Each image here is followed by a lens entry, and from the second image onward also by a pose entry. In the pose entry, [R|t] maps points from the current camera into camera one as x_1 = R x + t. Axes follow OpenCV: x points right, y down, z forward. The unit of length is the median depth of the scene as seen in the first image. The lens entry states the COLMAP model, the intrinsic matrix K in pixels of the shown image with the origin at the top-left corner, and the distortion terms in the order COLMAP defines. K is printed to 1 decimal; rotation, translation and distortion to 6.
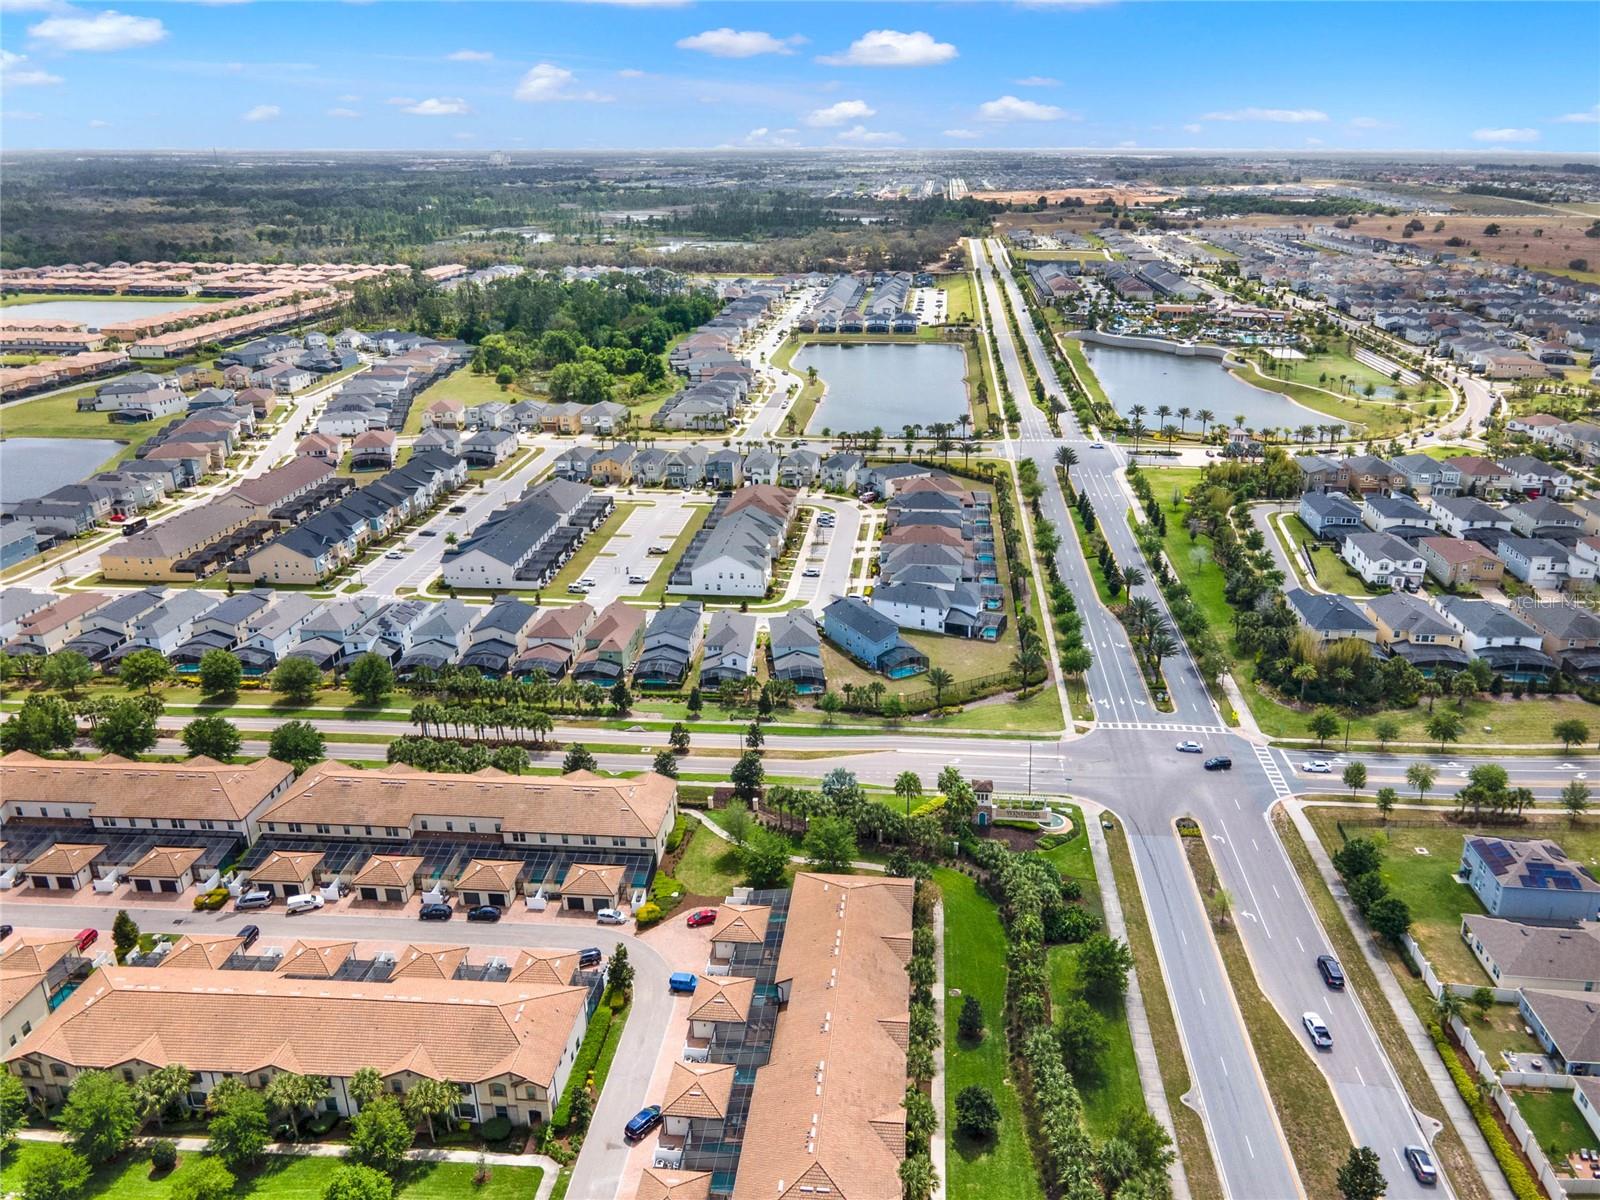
lens RADIAL K [[1242.0, 0, 827.1], [0, 1242.0, 601.1], [0, 0, 1]] dist [0.065498, 0.000607]
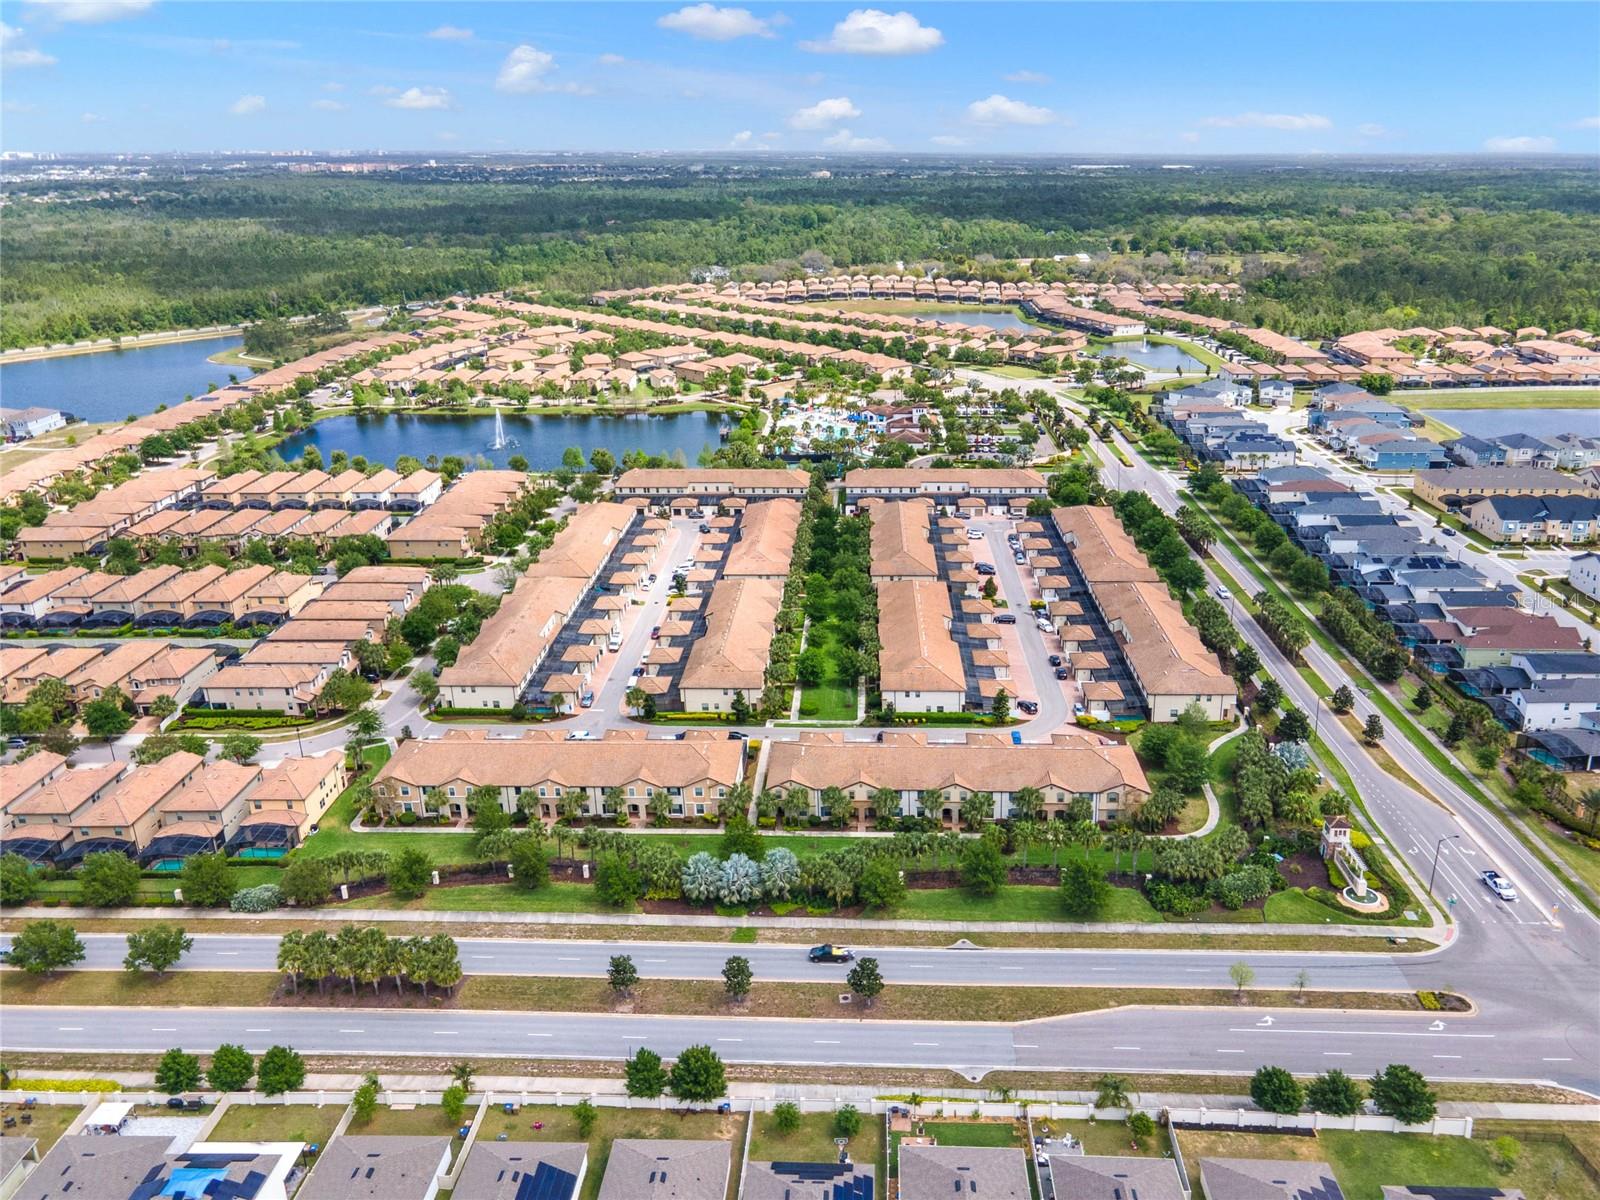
lens RADIAL K [[1242.0, 0, 827.1], [0, 1242.0, 601.1], [0, 0, 1]] dist [0.065498, 0.000607]
pose [[0.051134, 0.342673, -0.938062, 1.089546], [-0.345263, 0.887439, 0.305360, -0.182618], [0.937112, 0.308264, 0.163691, 0.488917]]
